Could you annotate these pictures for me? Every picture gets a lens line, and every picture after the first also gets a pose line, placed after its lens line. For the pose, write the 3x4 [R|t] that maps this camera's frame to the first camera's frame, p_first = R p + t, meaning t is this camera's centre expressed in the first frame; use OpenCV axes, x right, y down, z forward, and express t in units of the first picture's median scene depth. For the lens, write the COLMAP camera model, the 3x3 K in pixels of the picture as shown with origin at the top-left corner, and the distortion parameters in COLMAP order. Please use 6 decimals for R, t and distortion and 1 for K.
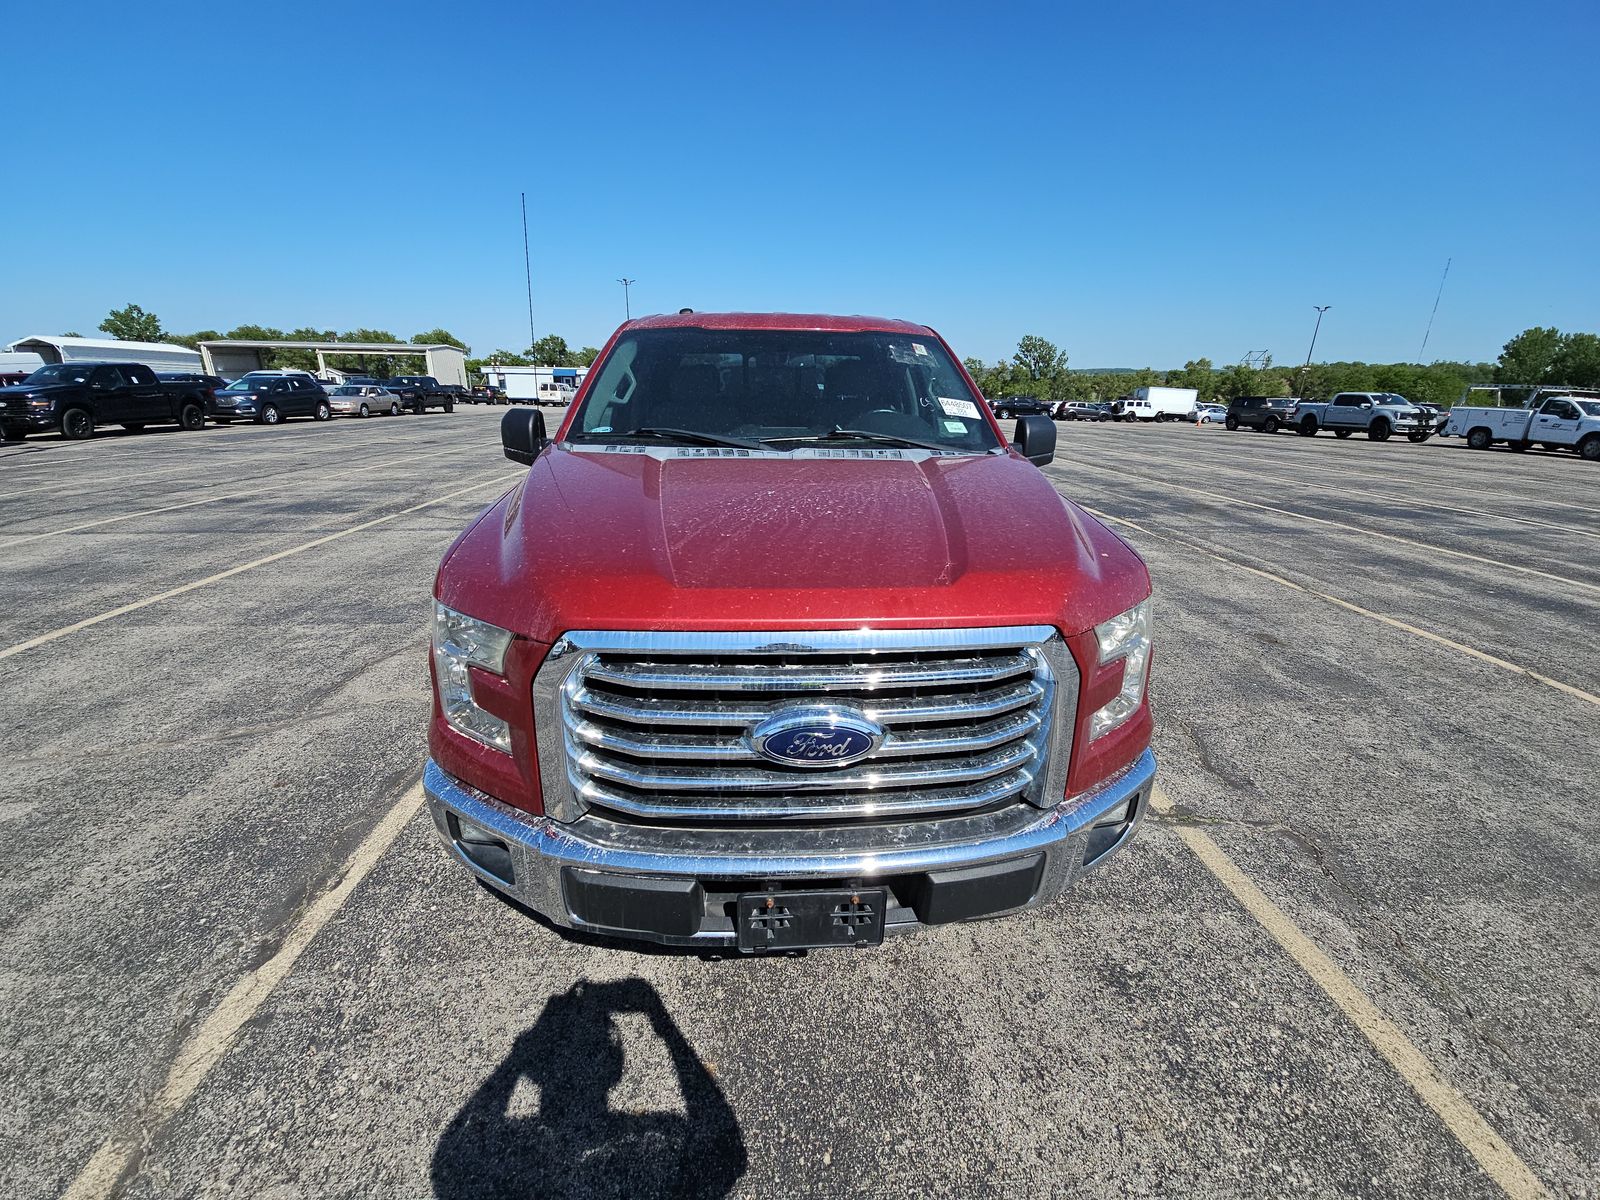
lens RADIAL K [[644.7, 0, 807.2], [0, 644.7, 610.6], [0, 0, 1]] dist [0.036090, -0.021243]
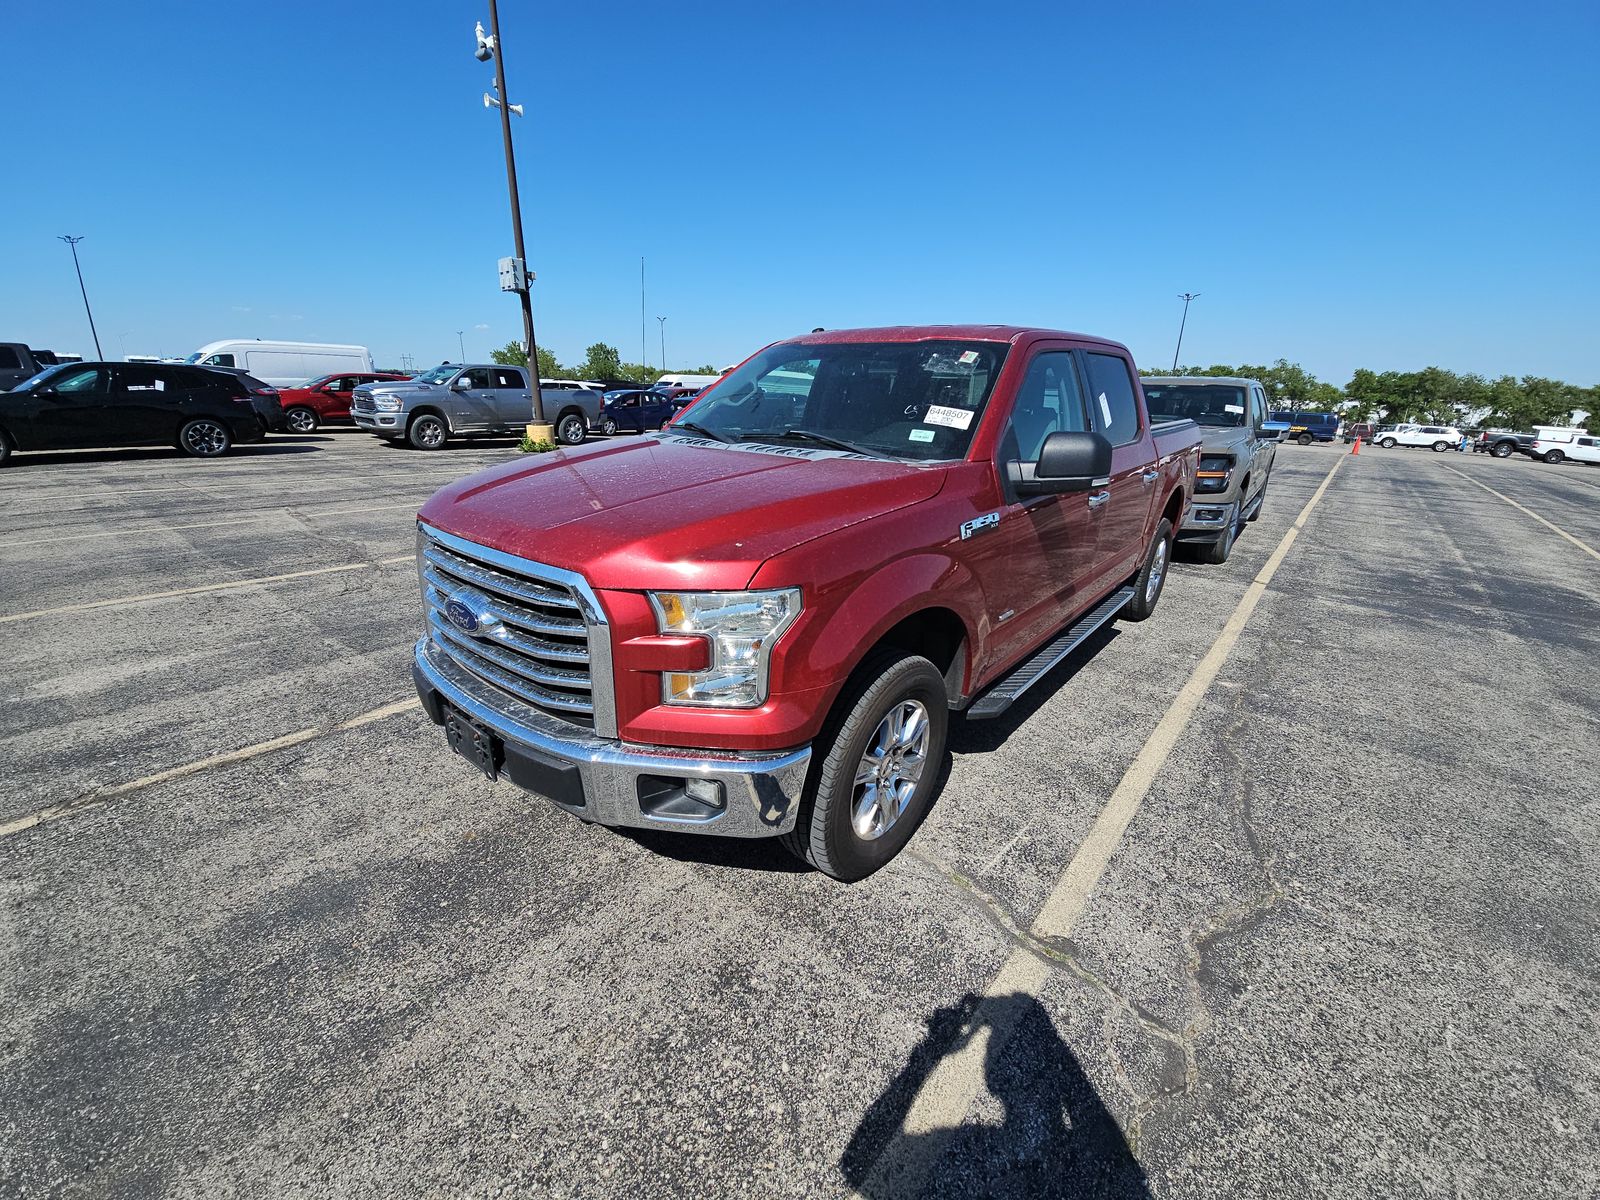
lens RADIAL K [[655.1, 0, 799.6], [0, 655.1, 610.5], [0, 0, 1]] dist [-0.000067, 0.000199]
pose [[0.723488, 0.224673, -0.652754, 0.968991], [-0.245104, 0.967553, 0.061361, -0.055397], [0.645360, 0.115599, 0.755081, 0.228273]]
